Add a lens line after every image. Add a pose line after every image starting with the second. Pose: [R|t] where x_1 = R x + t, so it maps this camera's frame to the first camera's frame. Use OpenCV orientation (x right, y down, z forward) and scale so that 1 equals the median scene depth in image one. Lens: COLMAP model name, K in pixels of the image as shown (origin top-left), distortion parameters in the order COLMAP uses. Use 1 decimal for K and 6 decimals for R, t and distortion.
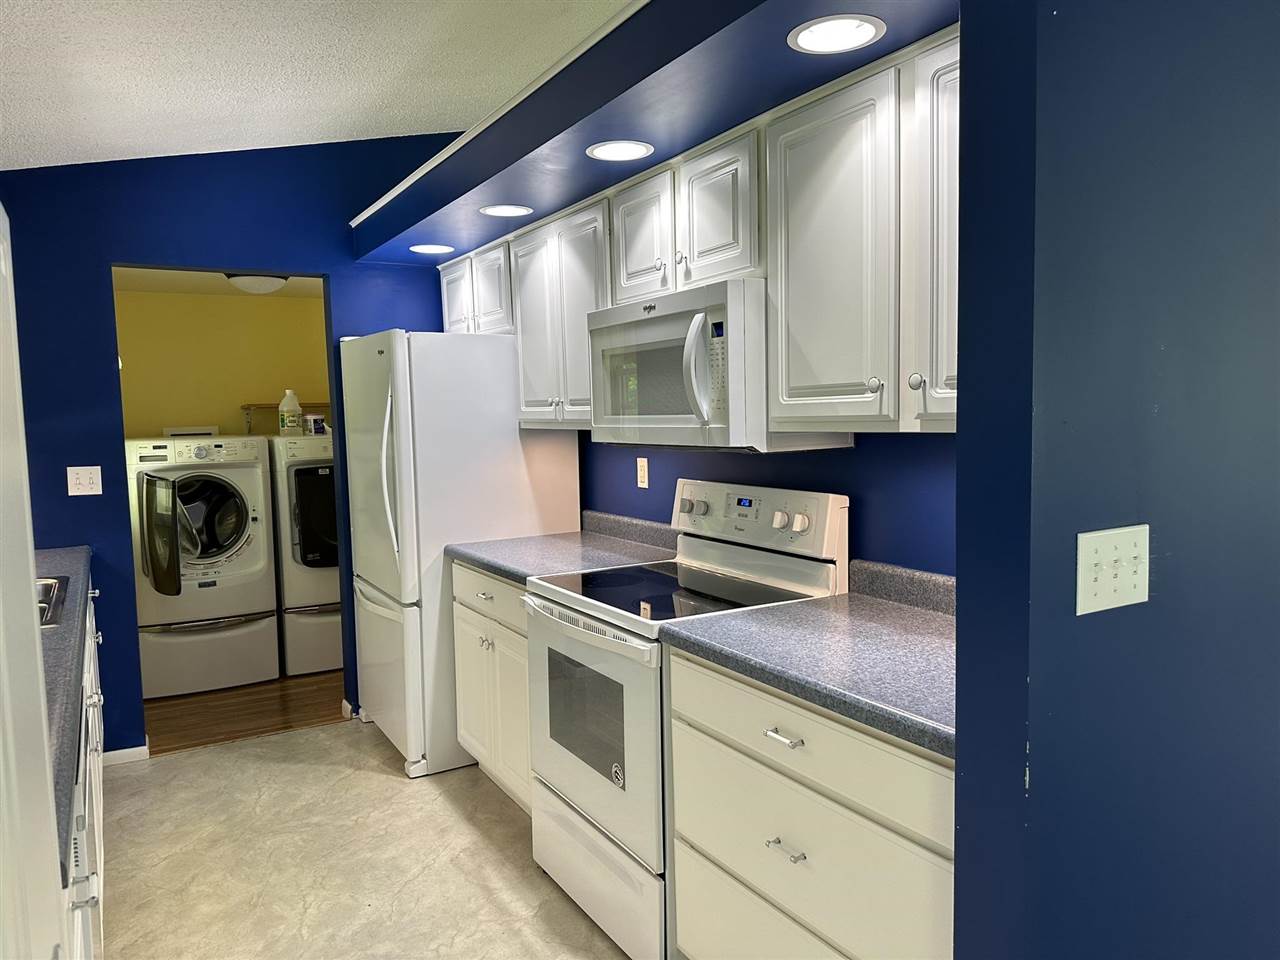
lens RADIAL K [[907.3, 0, 633.2], [0, 907.3, 475.0], [0, 0, 1]] dist [0.038364, -0.052827]
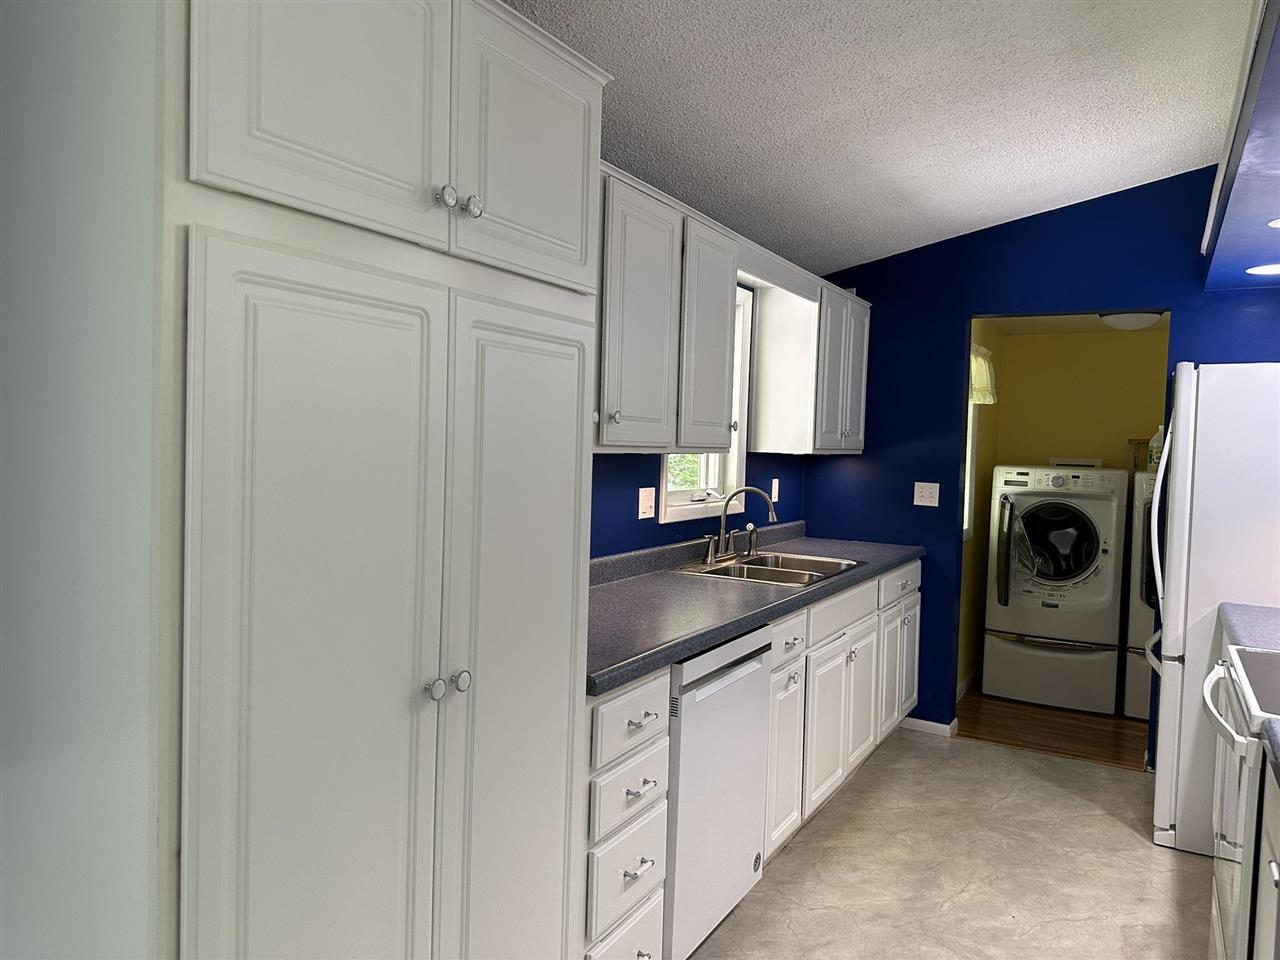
lens RADIAL K [[907.3, 0, 633.2], [0, 907.3, 475.0], [0, 0, 1]] dist [0.038364, -0.052827]
pose [[0.493355, 0.072108, -0.866834, 0.252708], [-0.102955, 0.994394, 0.024123, -0.008259], [0.863714, 0.077343, 0.498013, 0.044763]]
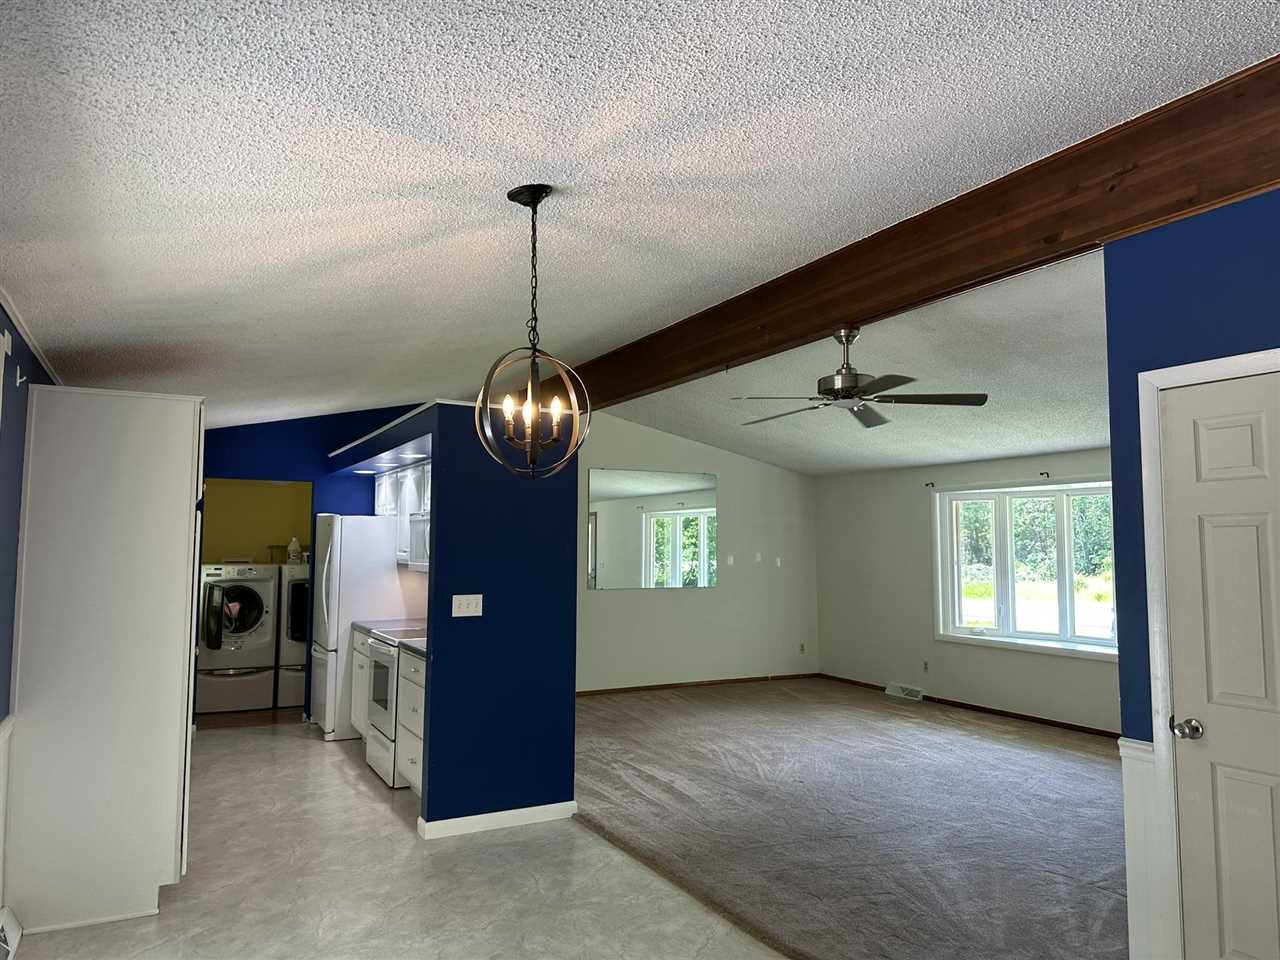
lens RADIAL K [[907.3, 0, 633.2], [0, 907.3, 475.0], [0, 0, 1]] dist [0.038364, -0.052827]
pose [[0.998246, 0.023006, -0.054546, 0.471258], [-0.030996, 0.988125, -0.150496, 0.038609], [0.050435, 0.151923, 0.987105, -0.915911]]
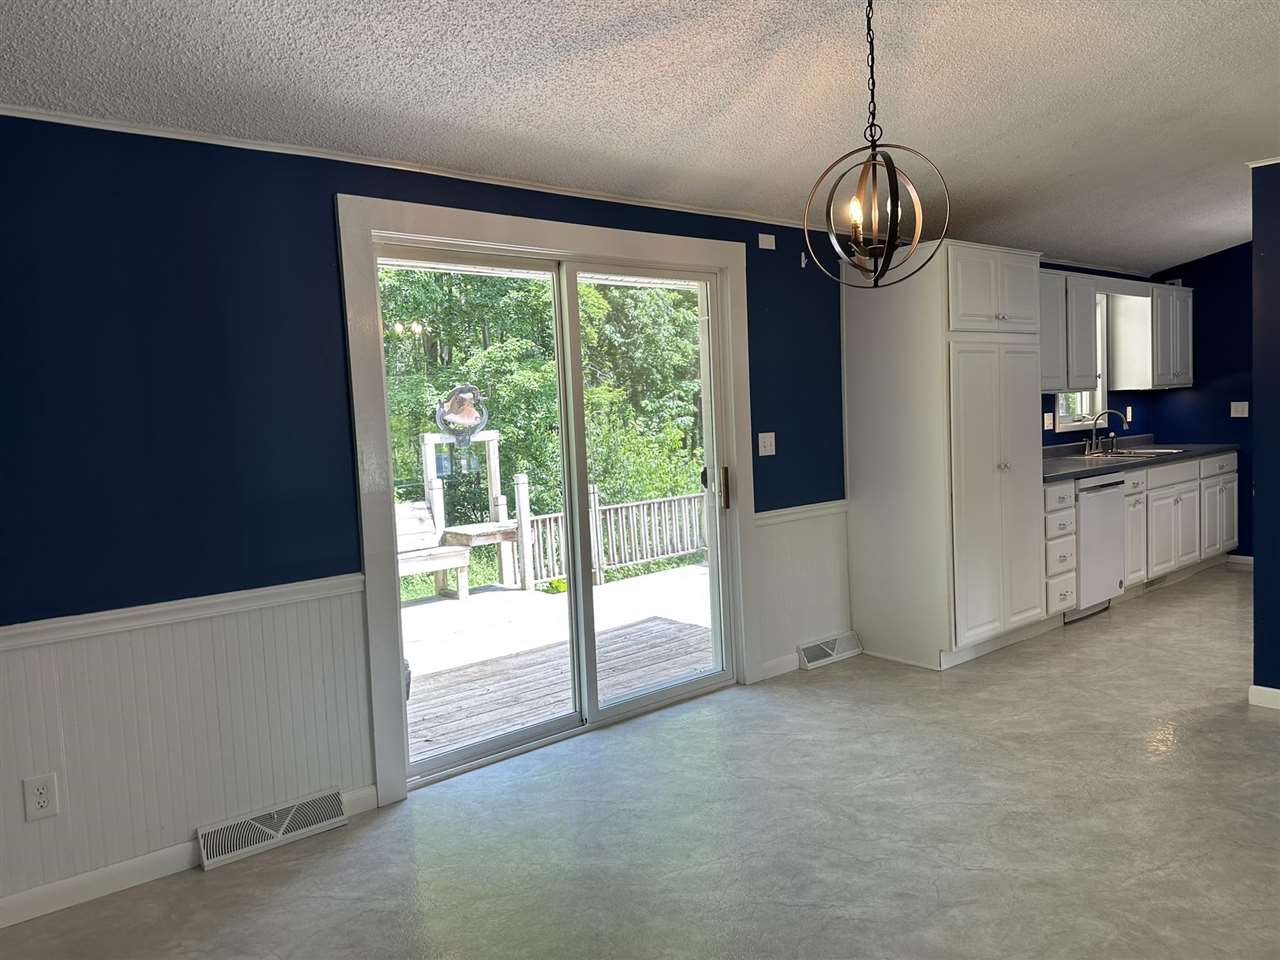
lens RADIAL K [[907.3, 0, 633.2], [0, 907.3, 475.0], [0, 0, 1]] dist [0.038364, -0.052827]
pose [[0.160566, 0.087990, -0.983095, 1.022442], [-0.030344, 0.995988, 0.084188, 0.019464], [0.986559, 0.016313, 0.162592, -0.520851]]
